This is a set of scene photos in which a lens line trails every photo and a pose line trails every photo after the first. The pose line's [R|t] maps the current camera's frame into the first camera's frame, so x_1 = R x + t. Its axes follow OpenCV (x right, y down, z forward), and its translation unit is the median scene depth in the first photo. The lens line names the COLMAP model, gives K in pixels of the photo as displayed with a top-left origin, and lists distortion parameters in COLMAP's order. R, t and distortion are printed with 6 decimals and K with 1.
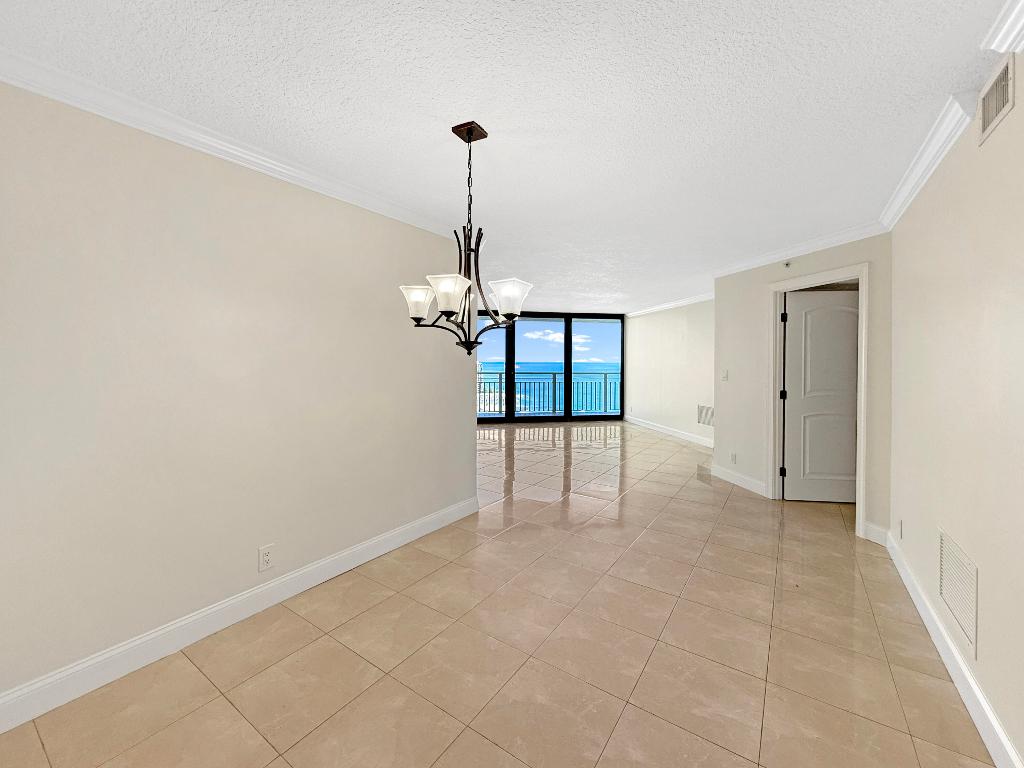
lens RADIAL K [[415.7, 0, 509.7], [0, 415.7, 361.5], [0, 0, 1]] dist [-0.000225, -0.000136]
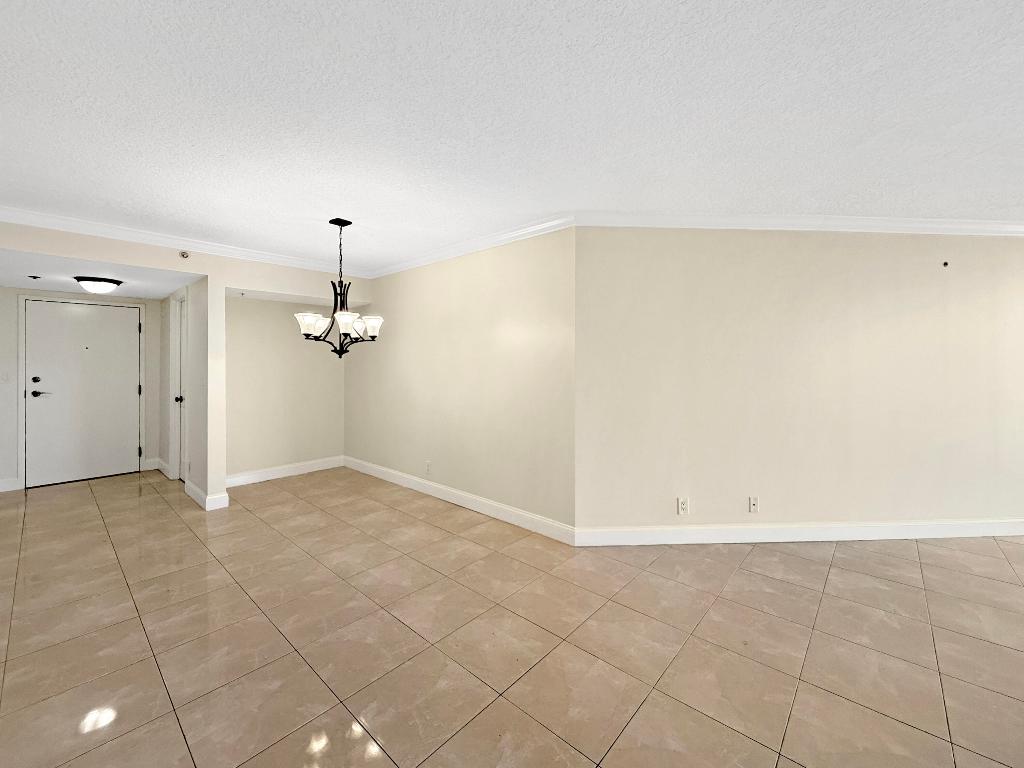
lens RADIAL K [[415.7, 0, 509.7], [0, 415.7, 361.5], [0, 0, 1]] dist [-0.000225, -0.000136]
pose [[-0.129588, -0.008273, -0.991533, 1.428791], [-0.000003, 0.999965, -0.008343, 0.009595], [0.991568, -0.001078, -0.129584, 1.863621]]
